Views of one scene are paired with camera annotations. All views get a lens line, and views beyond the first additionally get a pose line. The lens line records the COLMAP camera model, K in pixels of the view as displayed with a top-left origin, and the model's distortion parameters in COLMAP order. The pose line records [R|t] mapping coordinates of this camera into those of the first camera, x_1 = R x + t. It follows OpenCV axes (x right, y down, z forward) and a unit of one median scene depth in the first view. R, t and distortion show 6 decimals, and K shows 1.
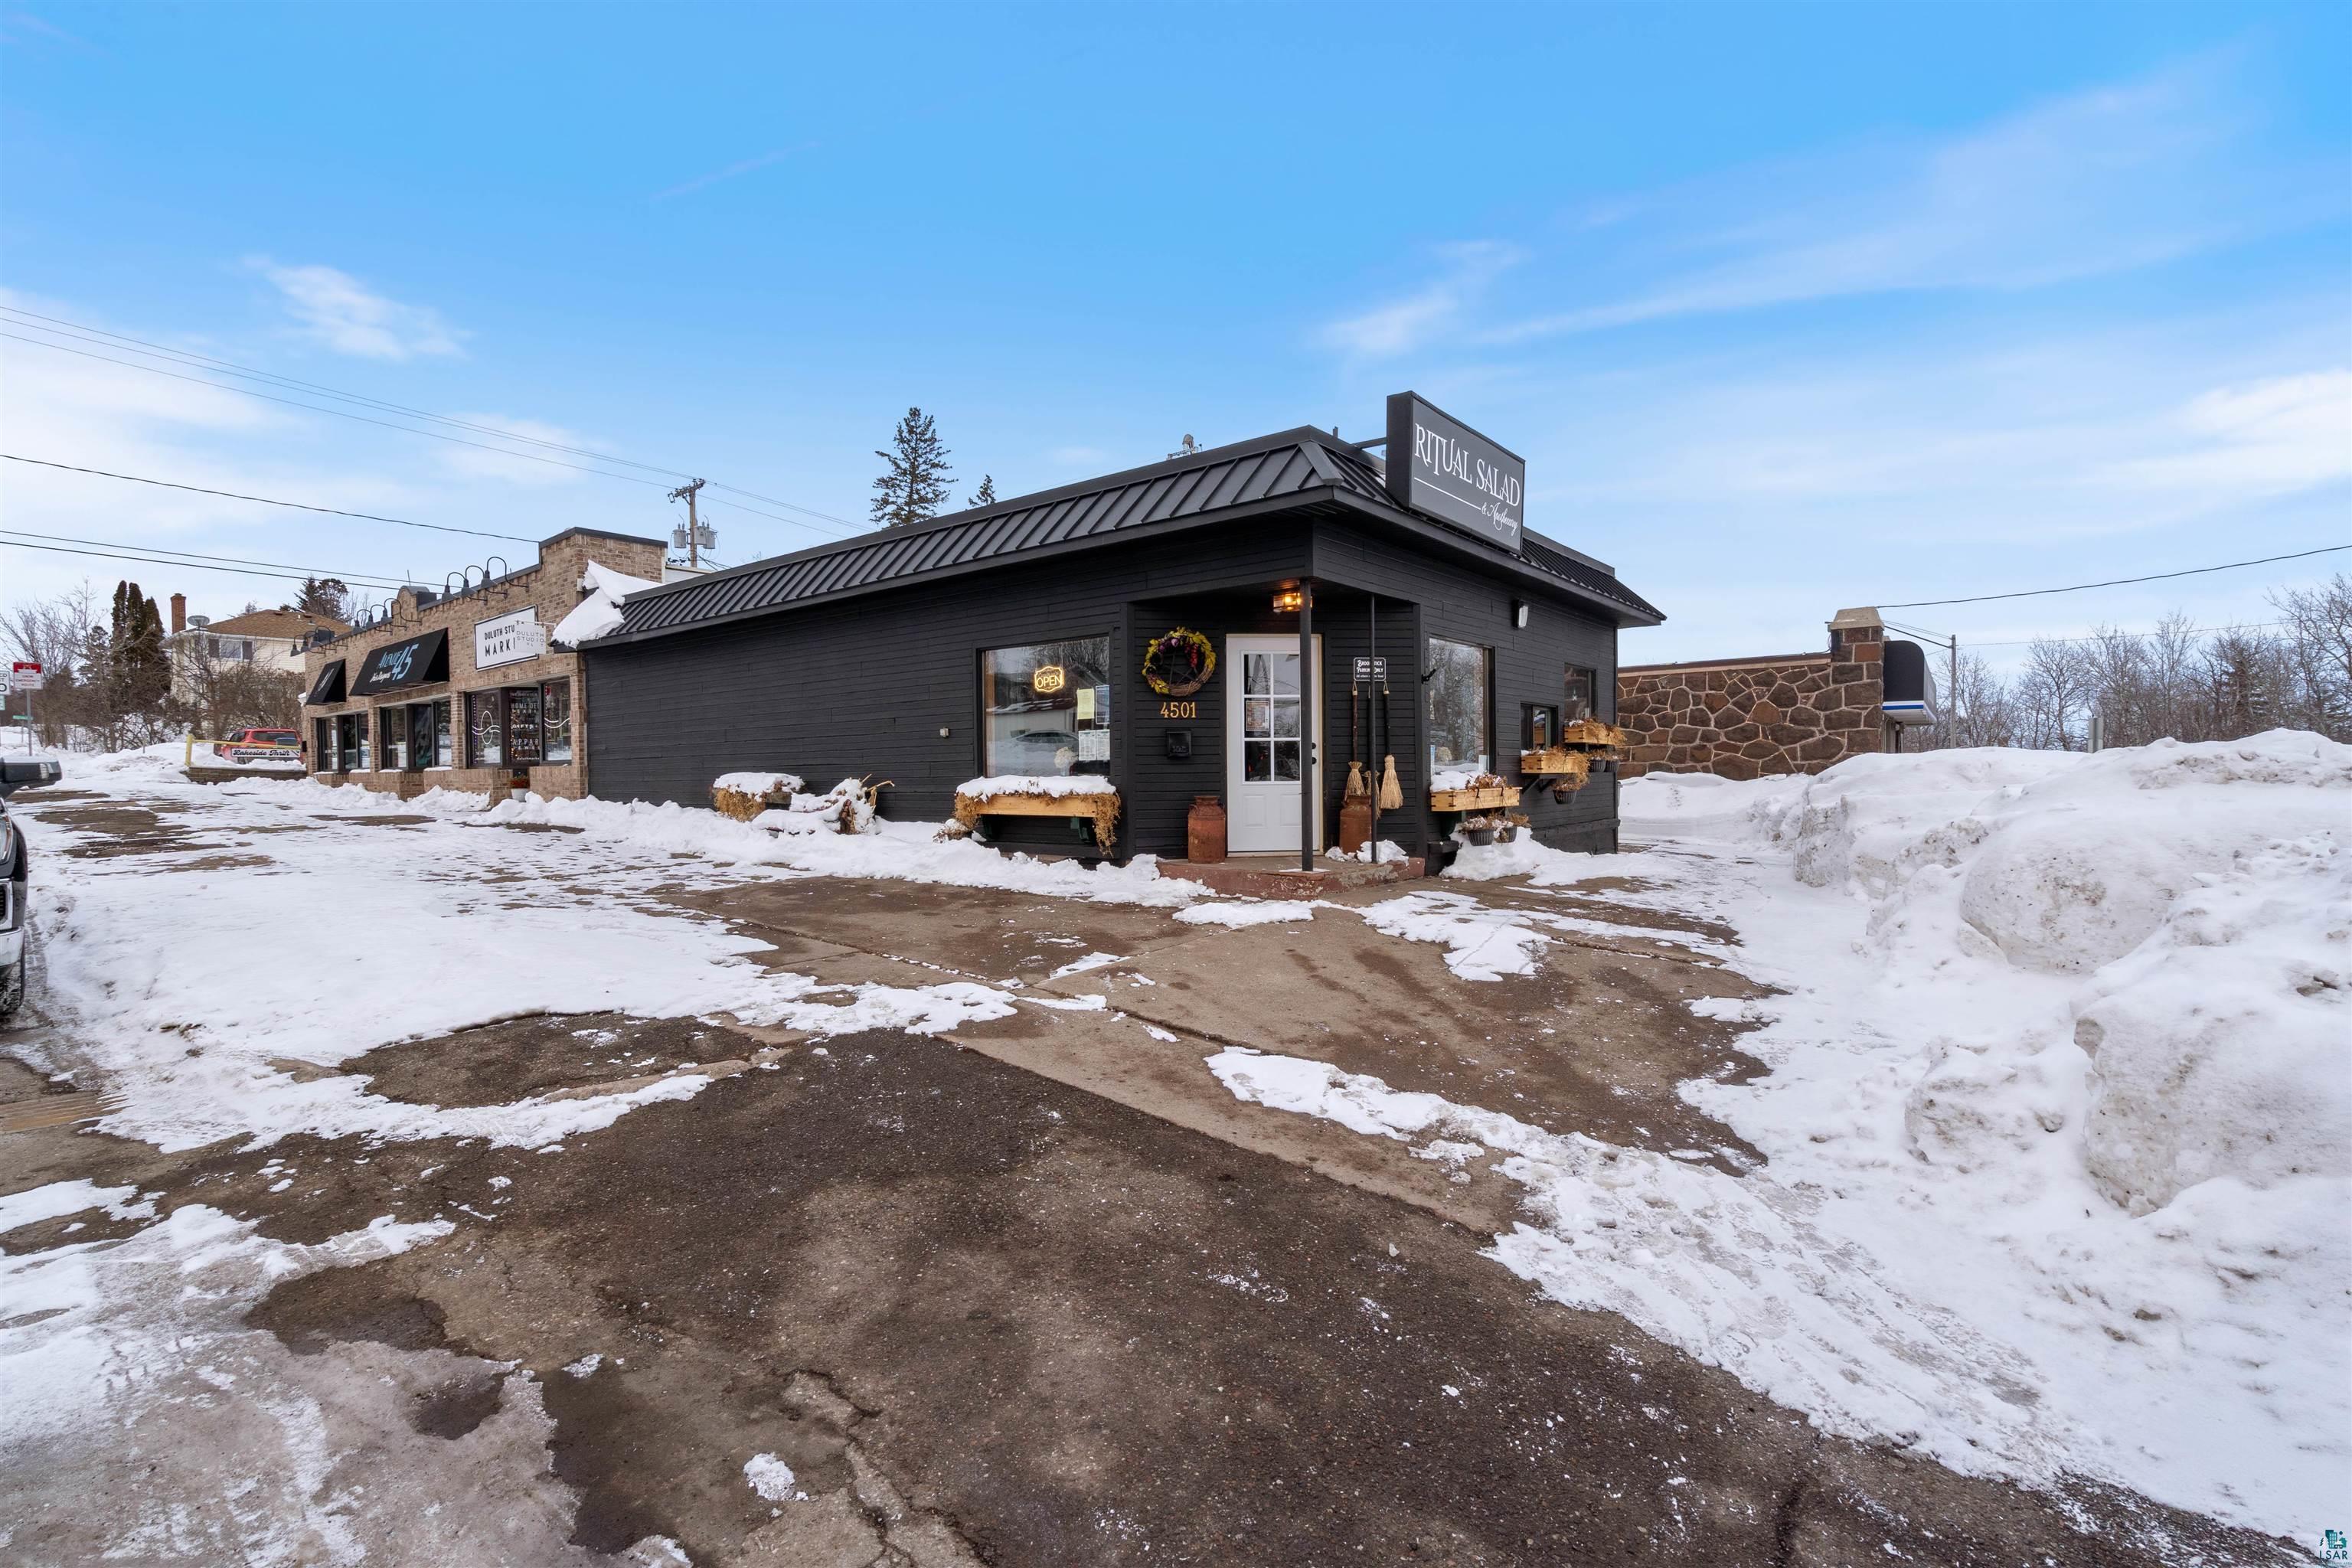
lens RADIAL K [[1079.5, 0, 1176.0], [0, 1079.5, 784.0], [0, 0, 1]] dist [0.002024, 0.001068]
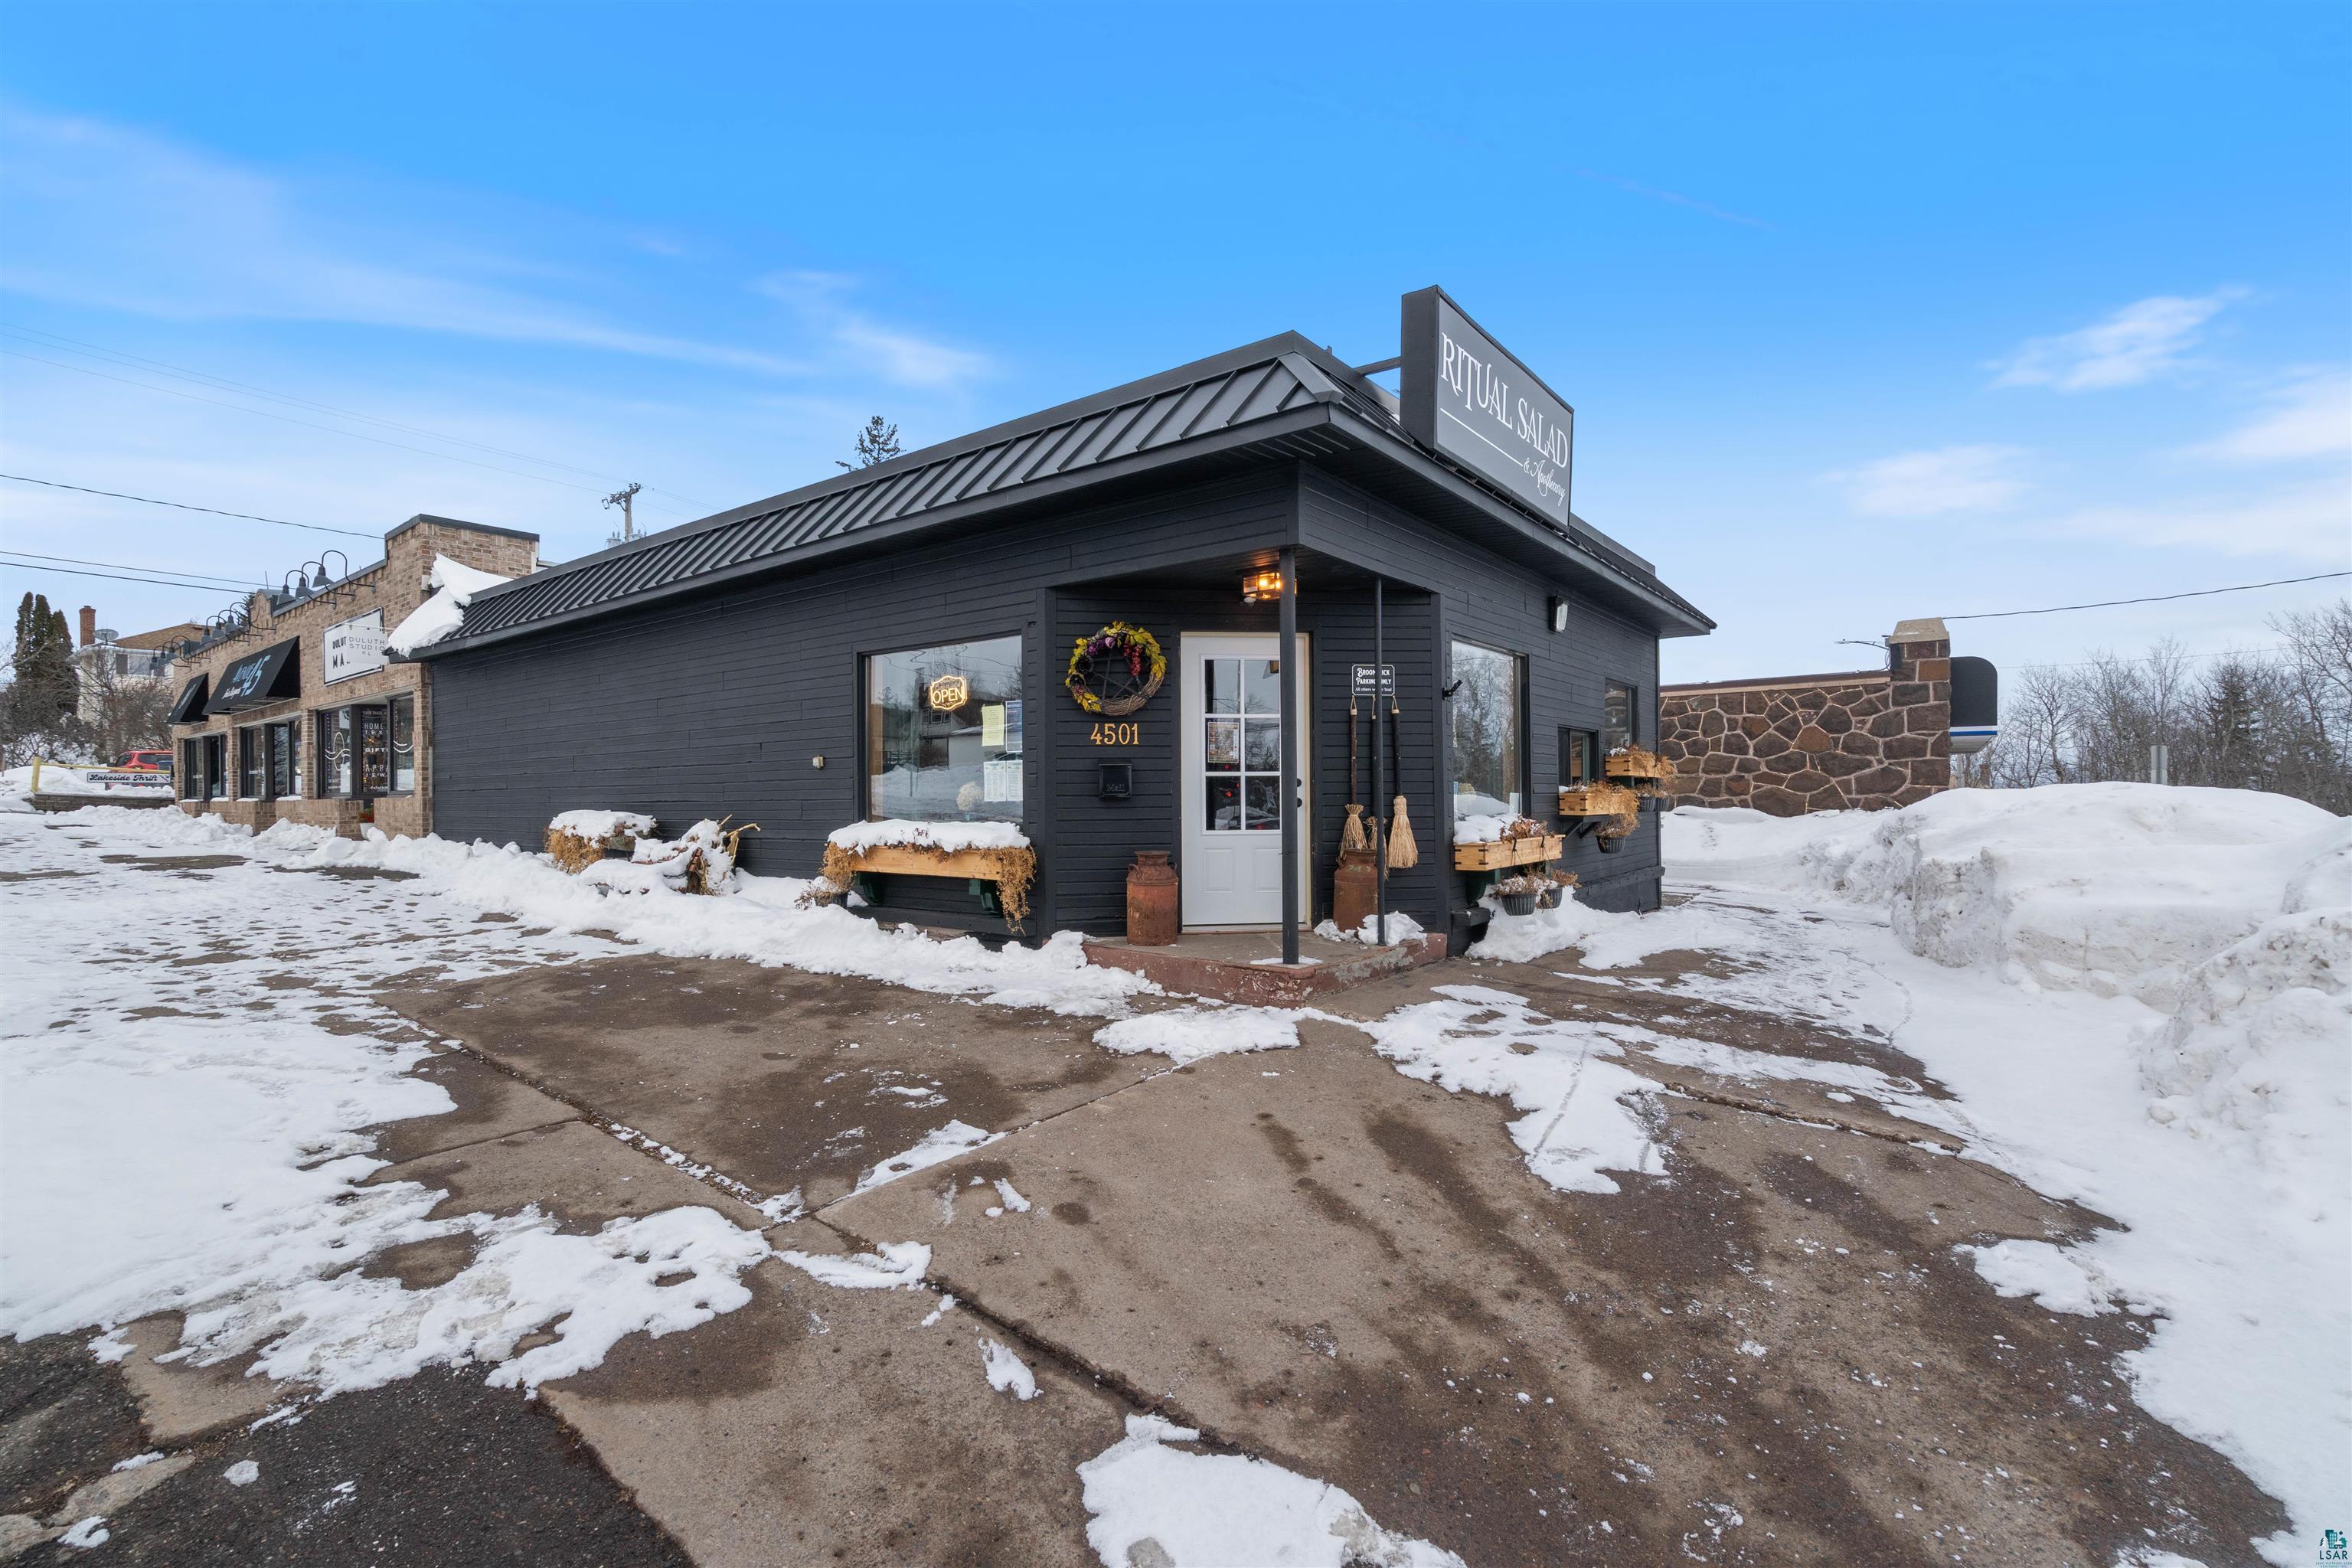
lens RADIAL K [[1079.5, 0, 1176.0], [0, 1079.5, 784.0], [0, 0, 1]] dist [0.002024, 0.001068]
pose [[0.999833, 0.002501, 0.018107, 0.028651], [-0.002109, 0.999763, -0.021653, -0.017559], [-0.018157, 0.021611, 0.999602, 0.248800]]
